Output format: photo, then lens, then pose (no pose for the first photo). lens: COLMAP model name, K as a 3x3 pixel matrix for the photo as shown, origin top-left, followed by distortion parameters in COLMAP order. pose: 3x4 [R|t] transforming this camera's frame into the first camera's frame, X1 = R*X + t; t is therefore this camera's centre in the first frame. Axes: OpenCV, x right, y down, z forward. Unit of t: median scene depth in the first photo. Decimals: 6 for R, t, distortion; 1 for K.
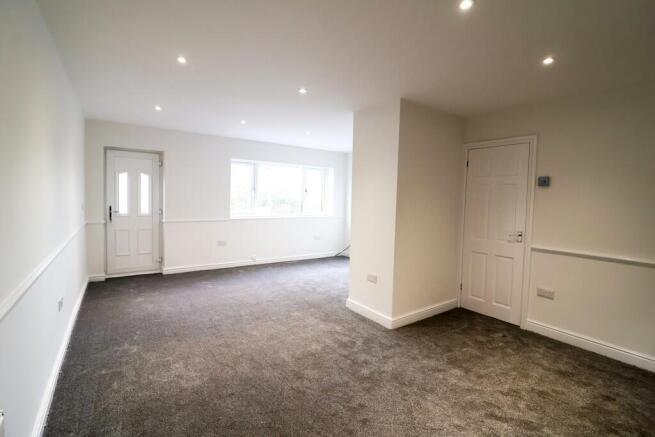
lens RADIAL K [[305.2, 0, 327.9], [0, 305.2, 208.6], [0, 0, 1]] dist [-0.020822, -0.000553]
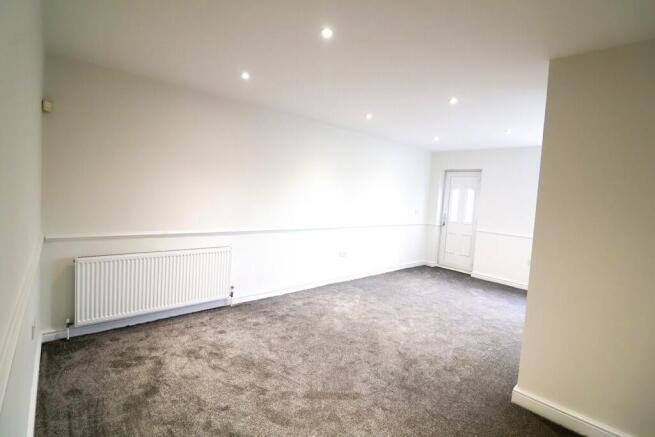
lens RADIAL K [[305.2, 0, 327.9], [0, 305.2, 208.6], [0, 0, 1]] dist [-0.020822, -0.000553]
pose [[0.124878, 0.029396, -0.991737, 0.548995], [-0.107286, 0.994100, 0.015956, 0.003095], [0.986355, 0.104407, 0.127295, 0.319983]]
